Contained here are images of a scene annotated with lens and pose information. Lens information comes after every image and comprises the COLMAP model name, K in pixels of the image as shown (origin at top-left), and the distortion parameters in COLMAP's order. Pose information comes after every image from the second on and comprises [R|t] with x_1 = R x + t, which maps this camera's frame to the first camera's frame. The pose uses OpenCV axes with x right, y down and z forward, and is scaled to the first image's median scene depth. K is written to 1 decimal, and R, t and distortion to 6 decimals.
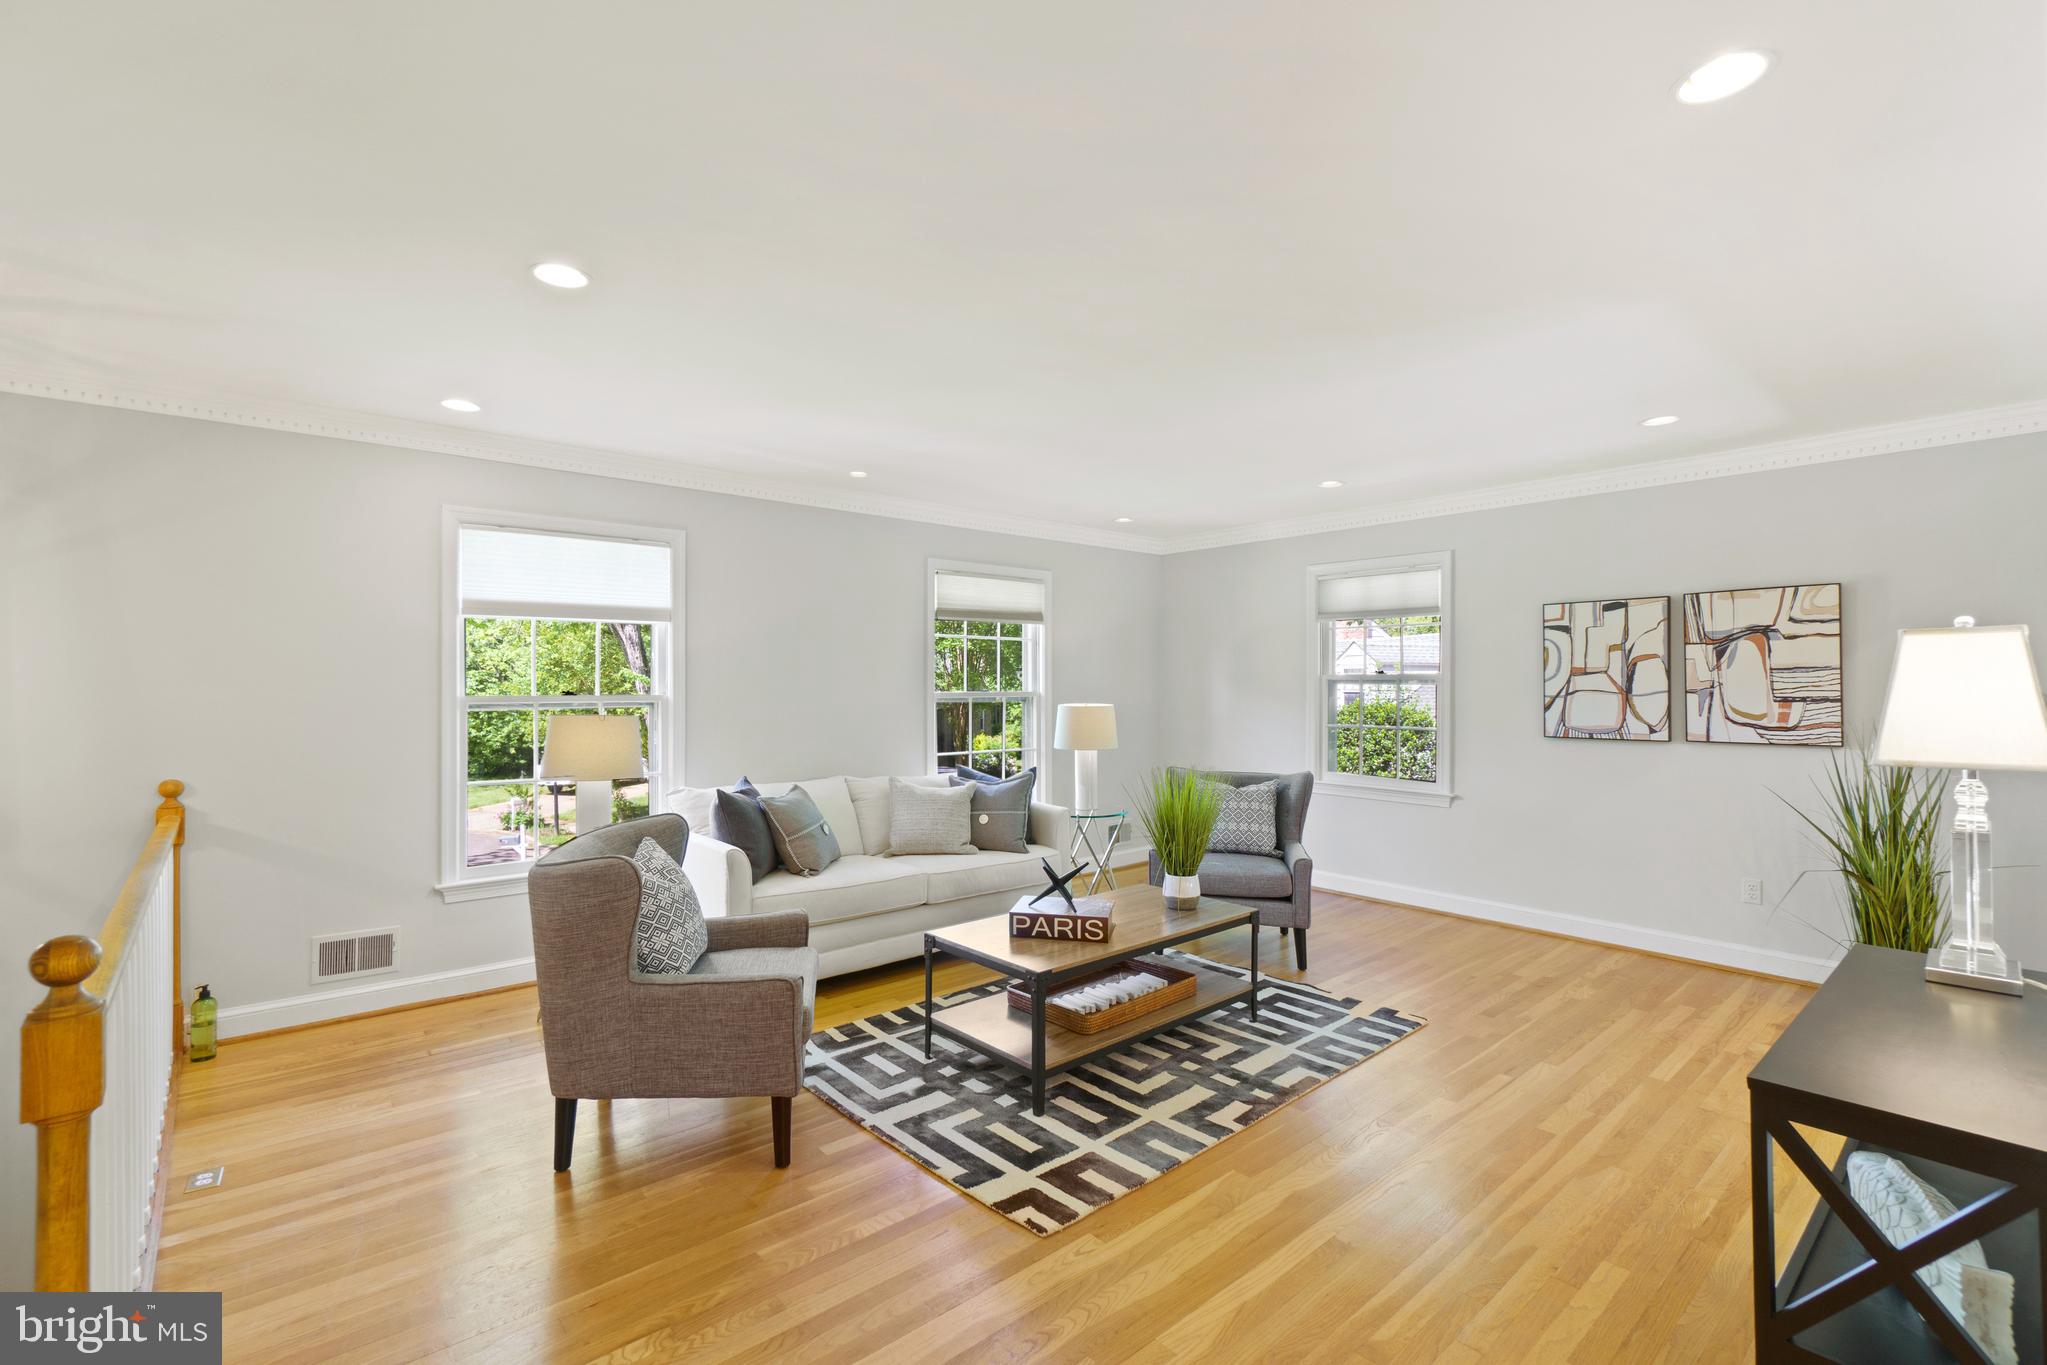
lens RADIAL K [[897.2, 0, 976.3], [0, 897.2, 683.5], [0, 0, 1]] dist [-0.001167, 0.000038]
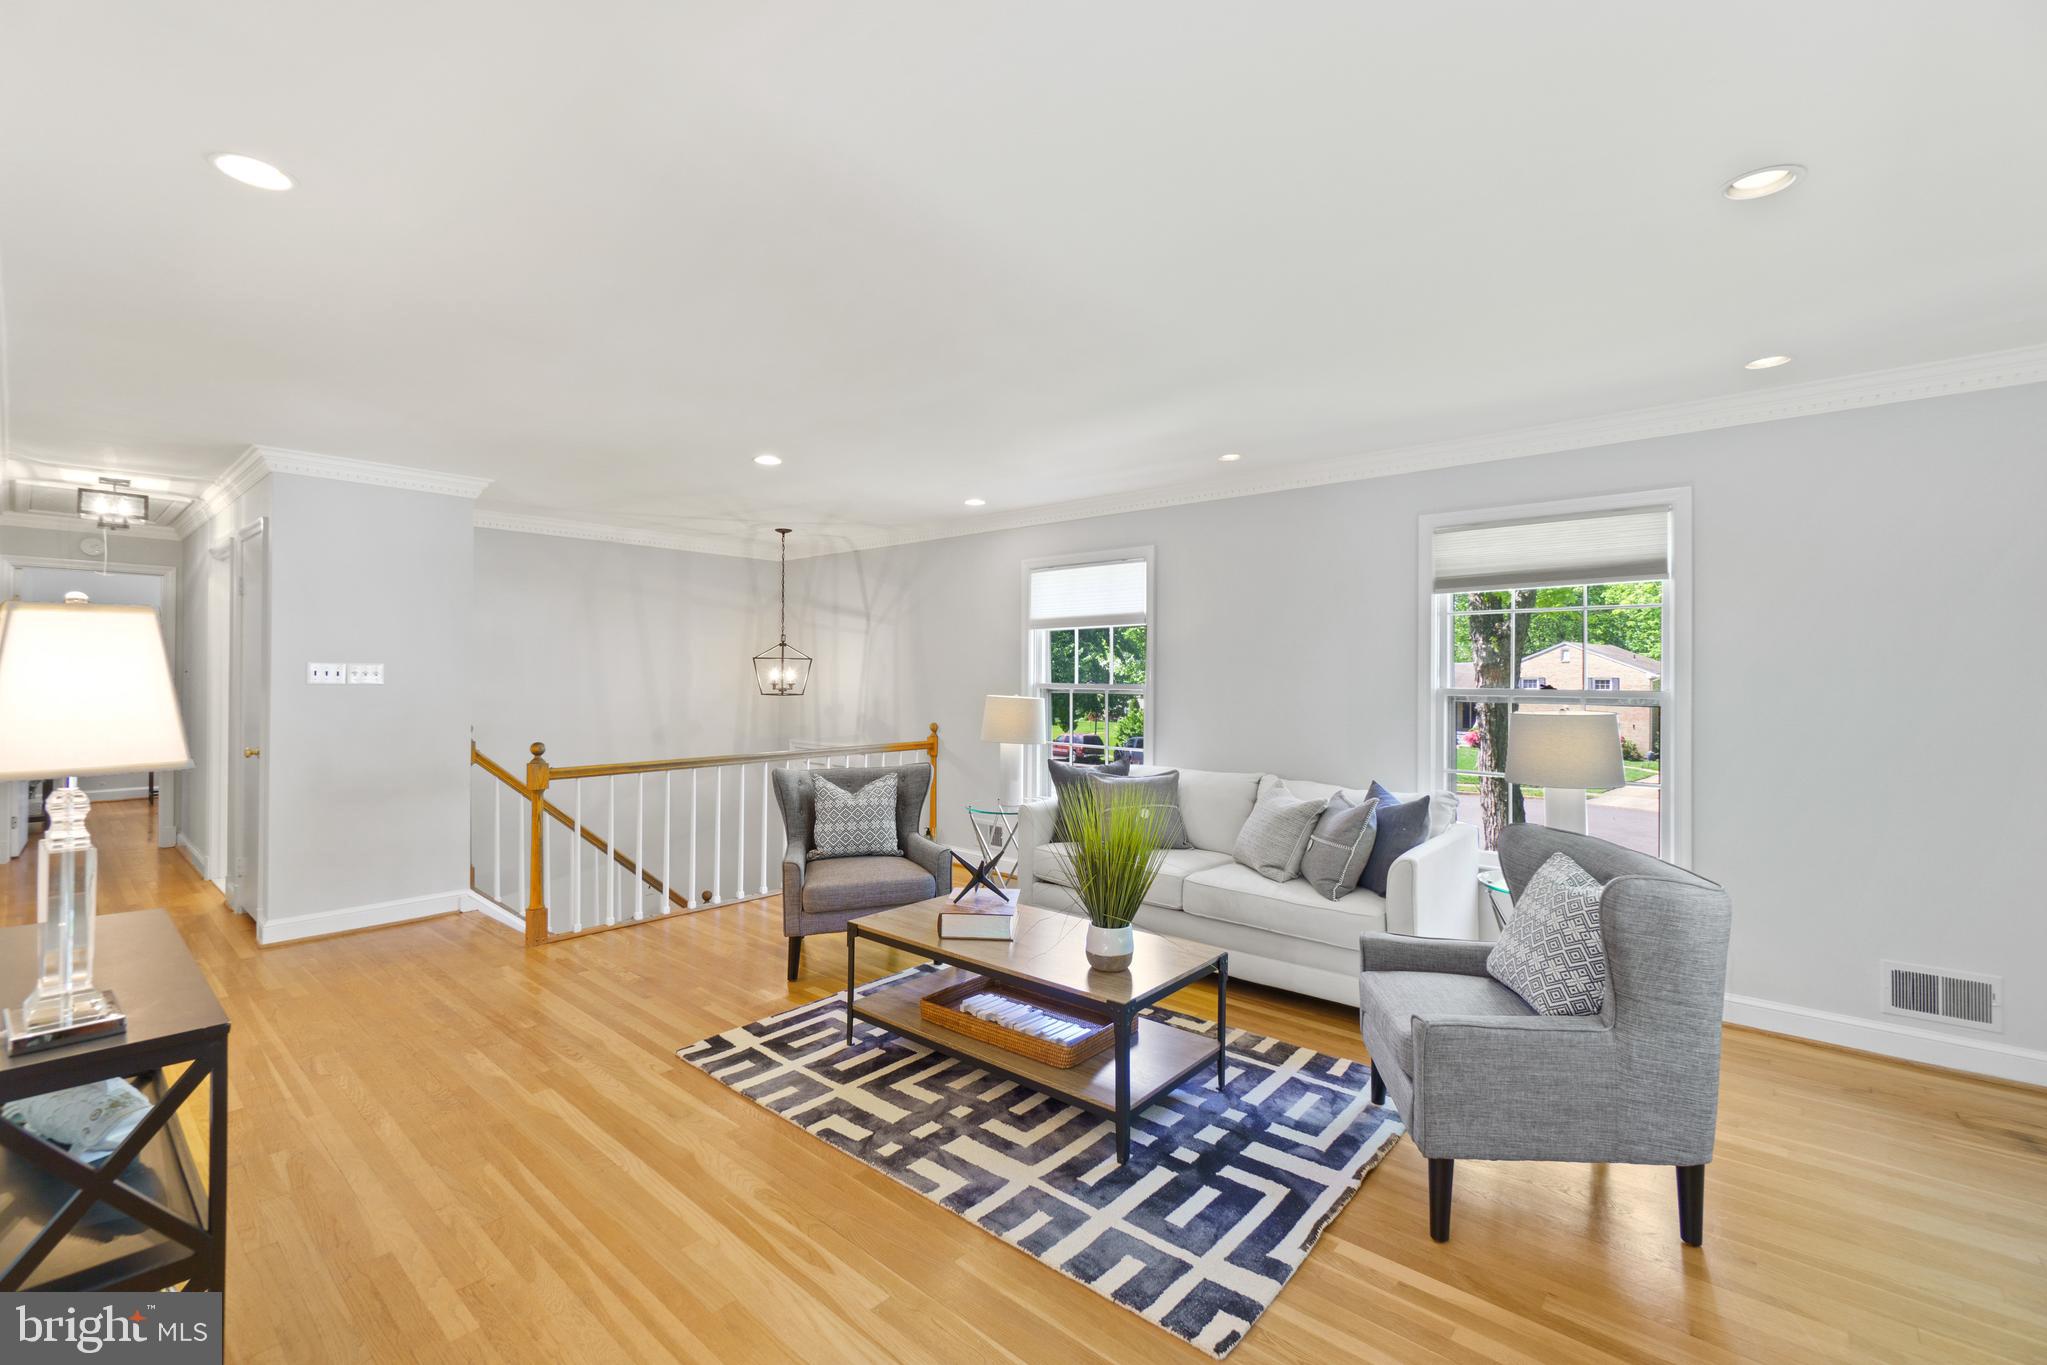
lens RADIAL K [[871.1, 0, 1031.7], [0, 871.1, 645.7], [0, 0, 1]] dist [-0.000515, -0.000051]
pose [[0.170061, -0.030329, -0.984967, 0.871418], [-0.002531, 0.999510, -0.031214, -0.001318], [0.985430, 0.007801, 0.169901, 0.727633]]
